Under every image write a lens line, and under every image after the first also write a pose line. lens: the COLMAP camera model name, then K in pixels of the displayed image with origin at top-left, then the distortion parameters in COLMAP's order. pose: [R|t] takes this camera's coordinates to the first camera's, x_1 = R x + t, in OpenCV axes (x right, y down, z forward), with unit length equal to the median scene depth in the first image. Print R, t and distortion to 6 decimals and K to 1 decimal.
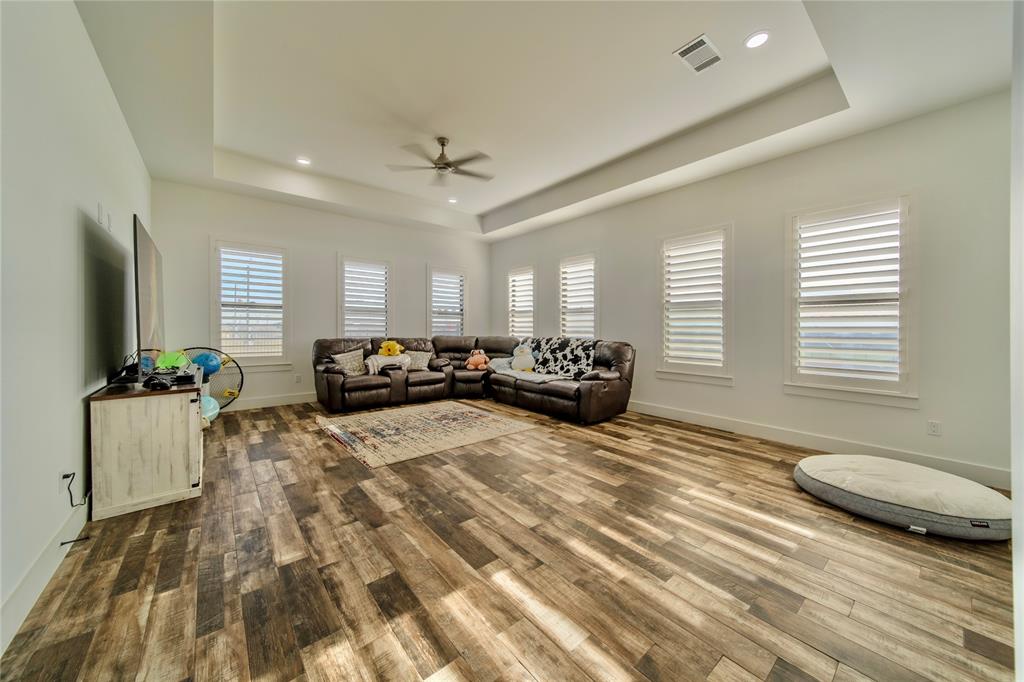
lens RADIAL K [[360.6, 0, 512.7], [0, 360.6, 332.8], [0, 0, 1]] dist [0.010261, -0.000252]
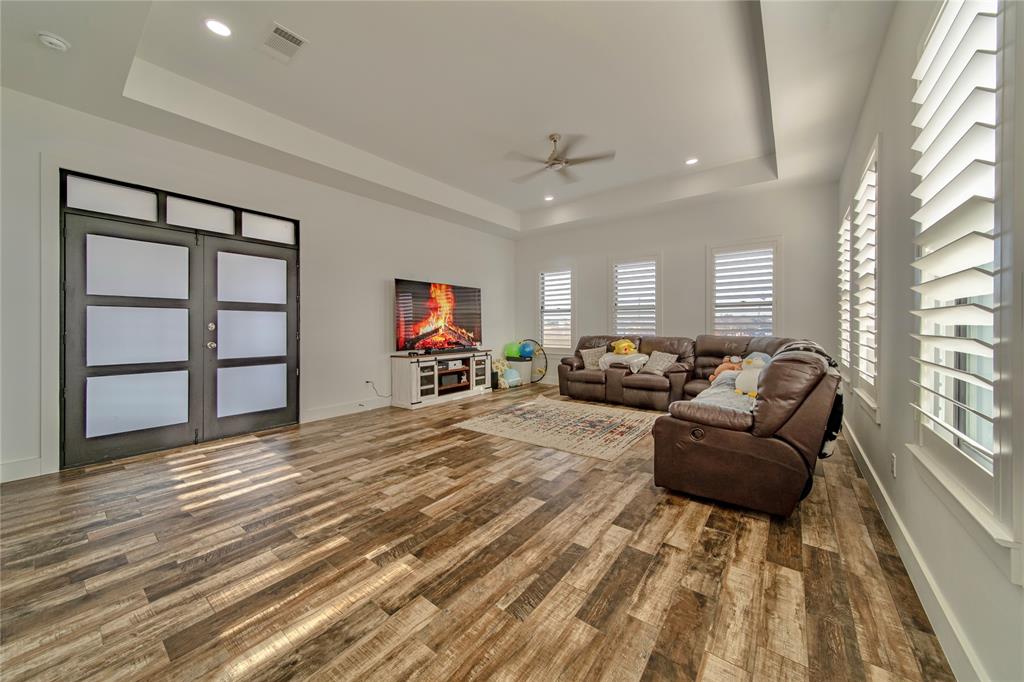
lens RADIAL K [[360.6, 0, 510.8], [0, 360.6, 332.6], [0, 0, 1]] dist [0.010261, -0.000252]
pose [[0.225680, 0.009780, -0.974152, 1.128125], [-0.006311, 0.999943, 0.008577, -0.002980], [0.974181, 0.004212, 0.225729, 0.986665]]
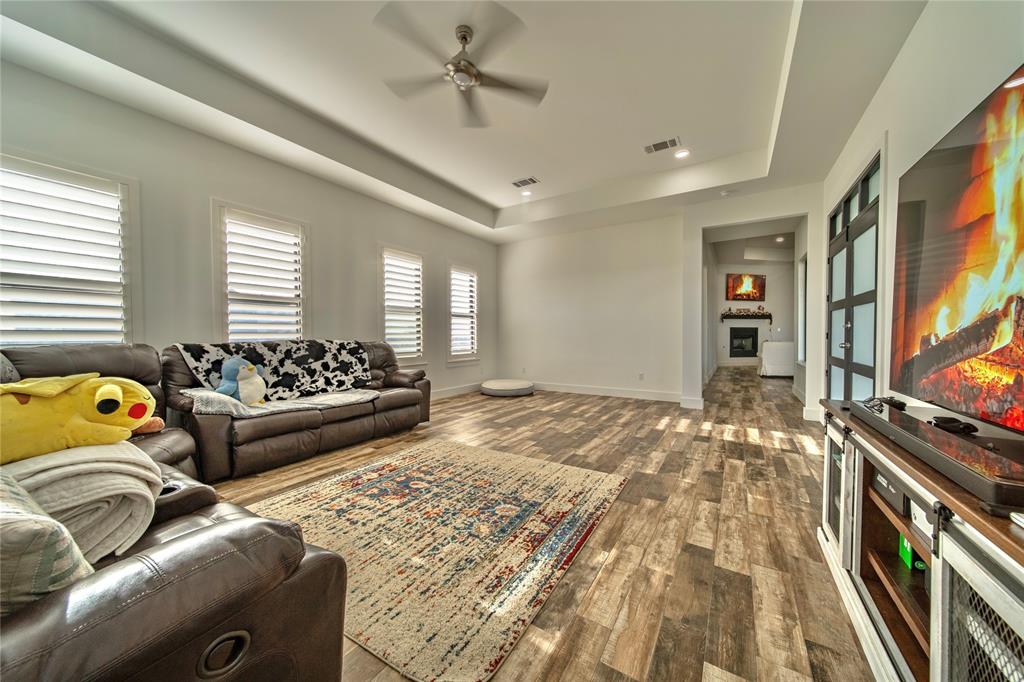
lens RADIAL K [[360.6, 0, 508.4], [0, 360.6, 340.0], [0, 0, 1]] dist [0.010261, -0.000252]
pose [[-0.311919, -0.018446, 0.949930, -1.263874], [0.010374, 0.999686, 0.022818, 0.003509], [-0.950052, 0.016972, -0.311630, 1.703541]]
